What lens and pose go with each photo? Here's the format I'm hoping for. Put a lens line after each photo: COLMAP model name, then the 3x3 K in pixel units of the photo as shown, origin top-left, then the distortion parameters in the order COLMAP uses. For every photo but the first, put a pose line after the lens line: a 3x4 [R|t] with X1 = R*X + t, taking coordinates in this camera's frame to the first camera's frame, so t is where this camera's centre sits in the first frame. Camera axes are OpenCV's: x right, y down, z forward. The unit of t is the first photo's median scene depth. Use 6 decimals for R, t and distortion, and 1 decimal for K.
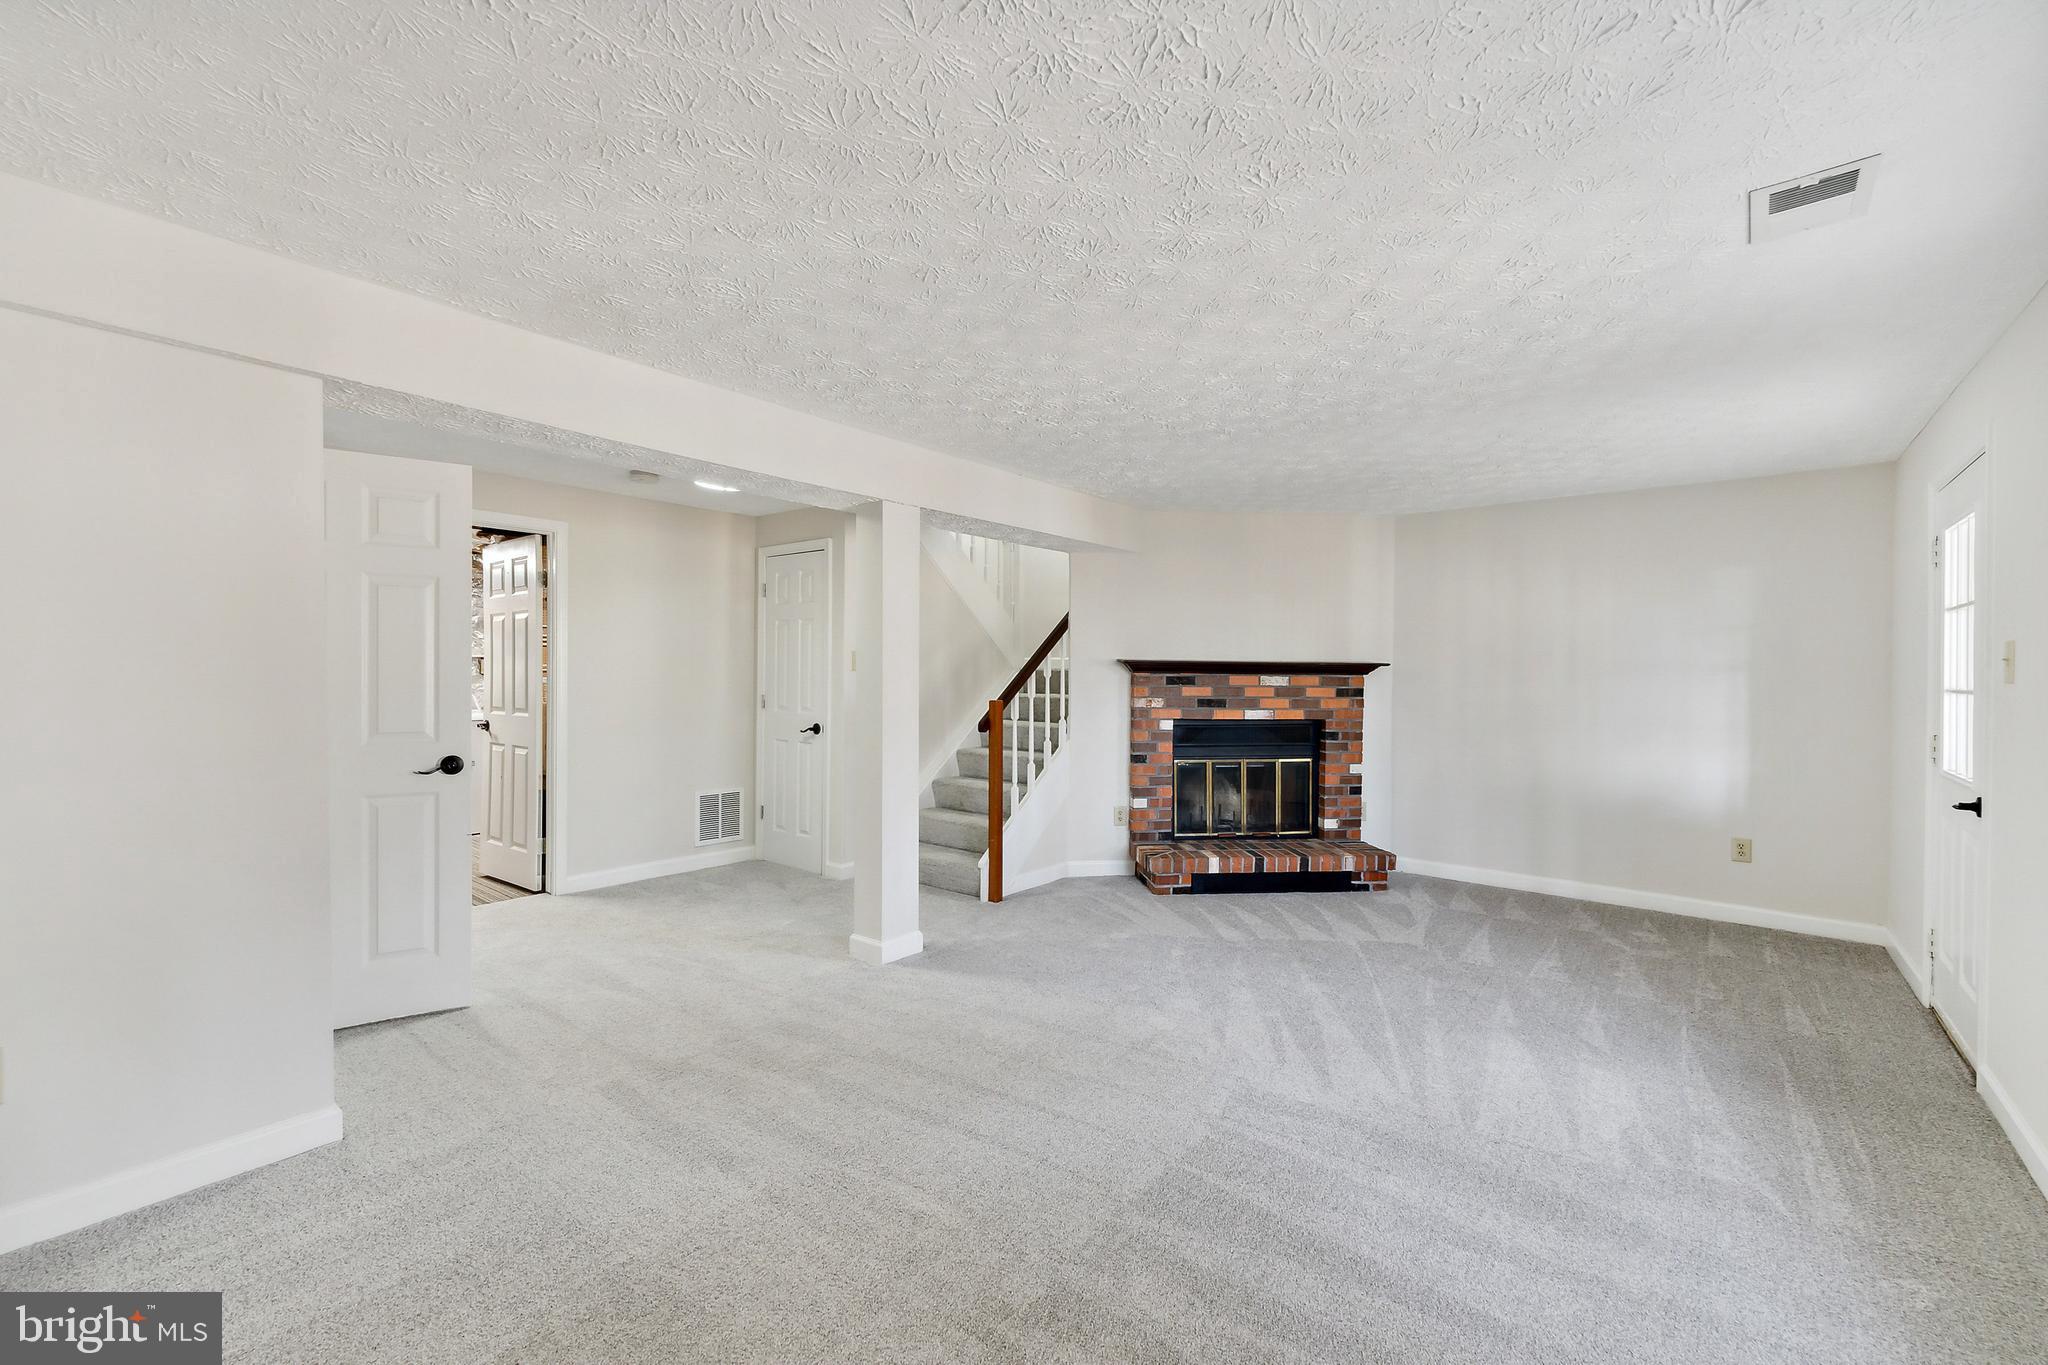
lens RADIAL K [[839.3, 0, 1023.1], [0, 839.3, 676.4], [0, 0, 1]] dist [-0.000519, 0.000279]
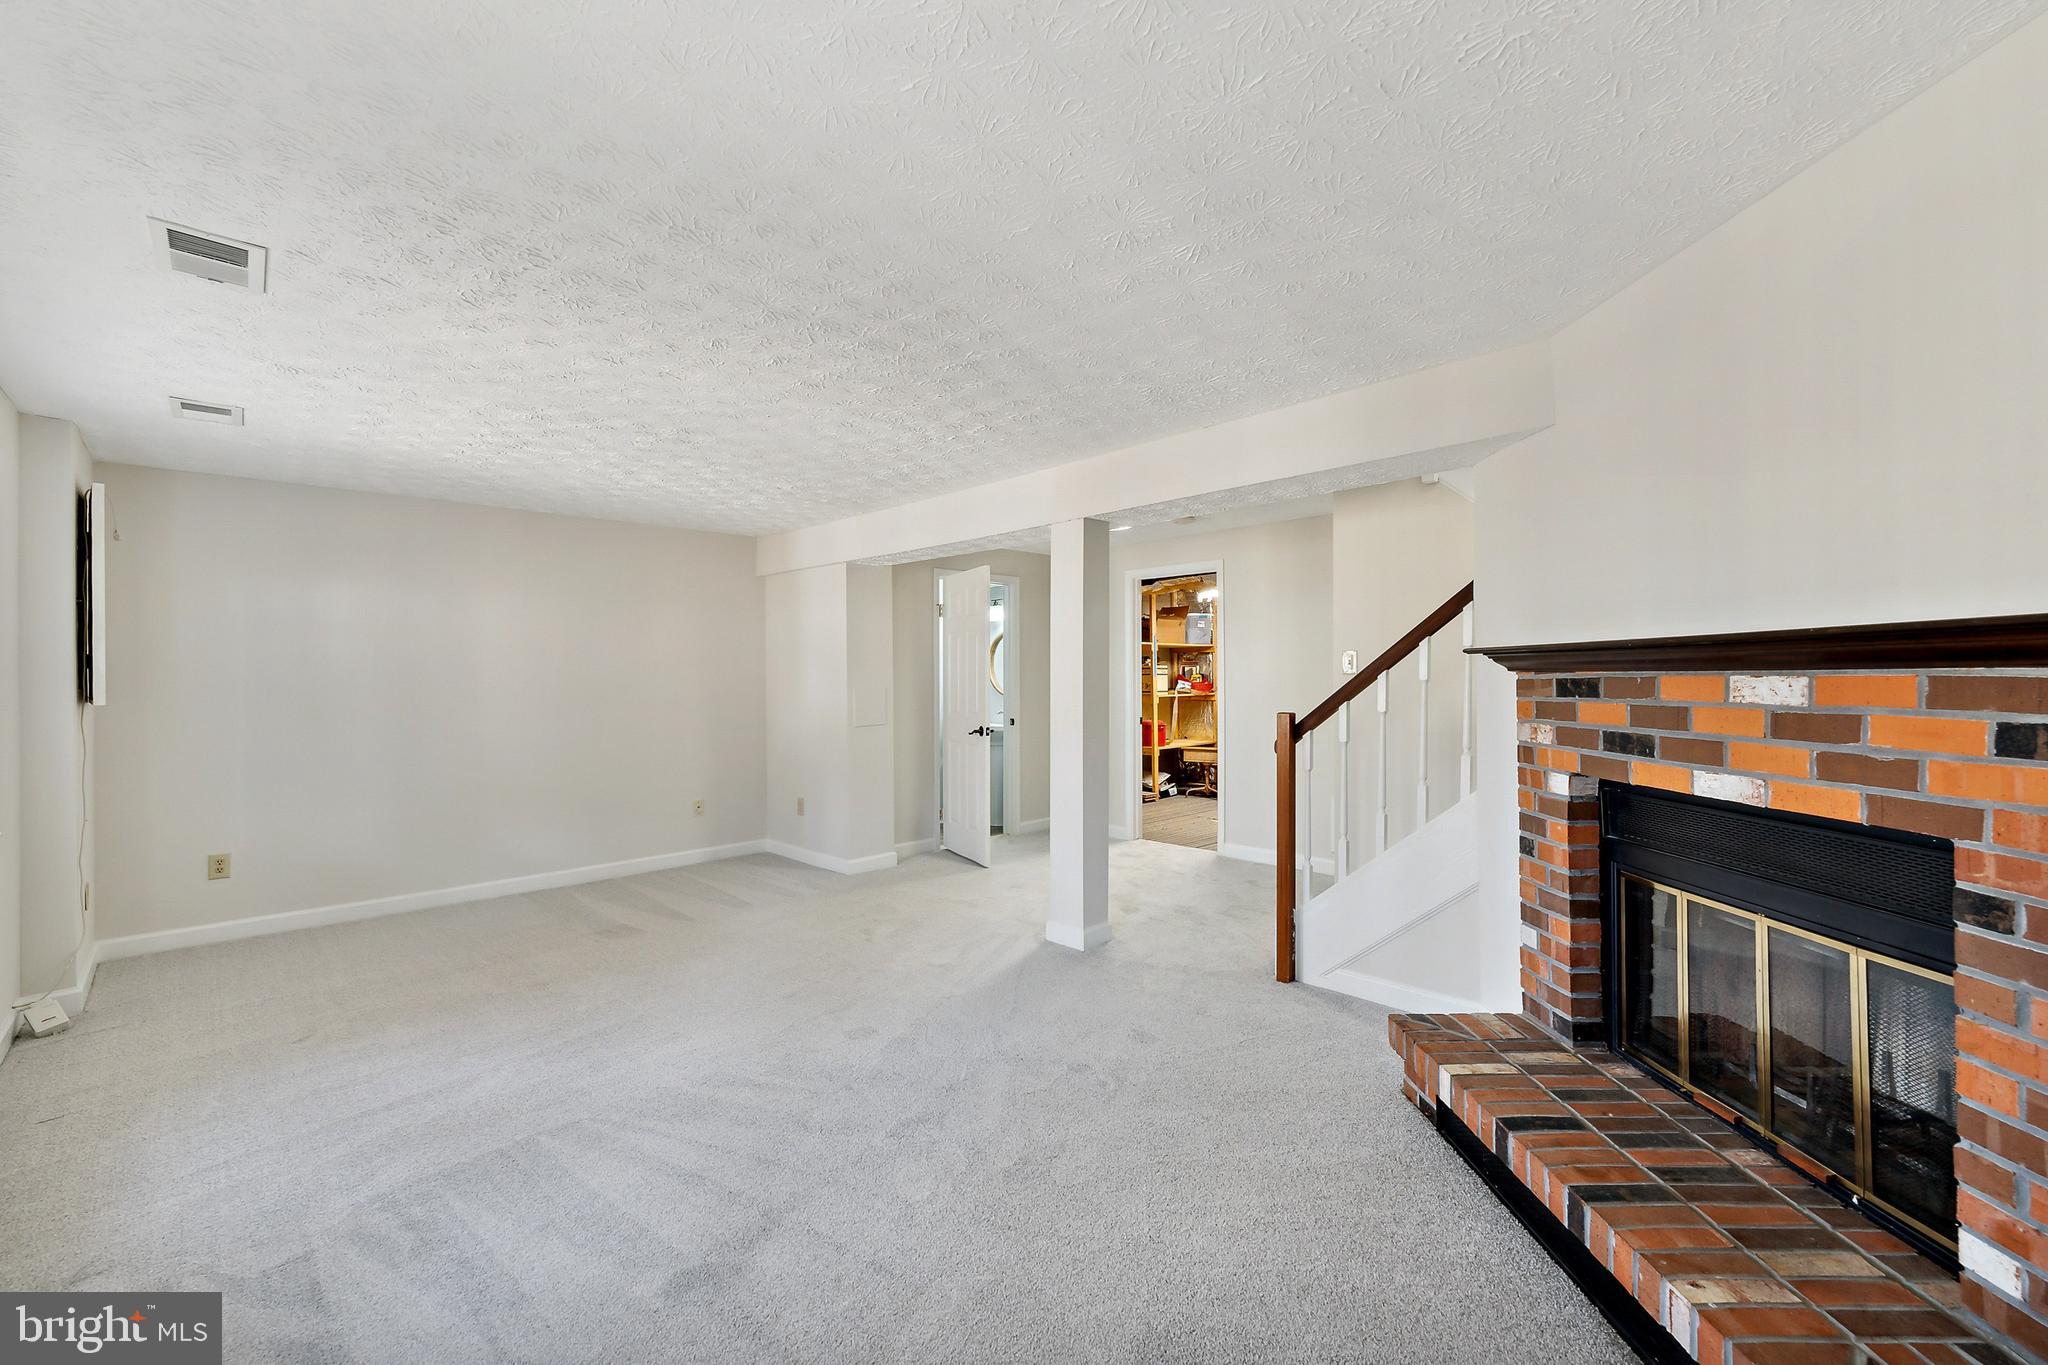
lens RADIAL K [[839.3, 0, 1023.1], [0, 839.3, 676.4], [0, 0, 1]] dist [-0.000519, 0.000279]
pose [[-0.099789, -0.010410, -0.994954, 0.653862], [0.005577, 0.999924, -0.011021, 0.002172], [0.994993, -0.006649, -0.099724, 0.748571]]
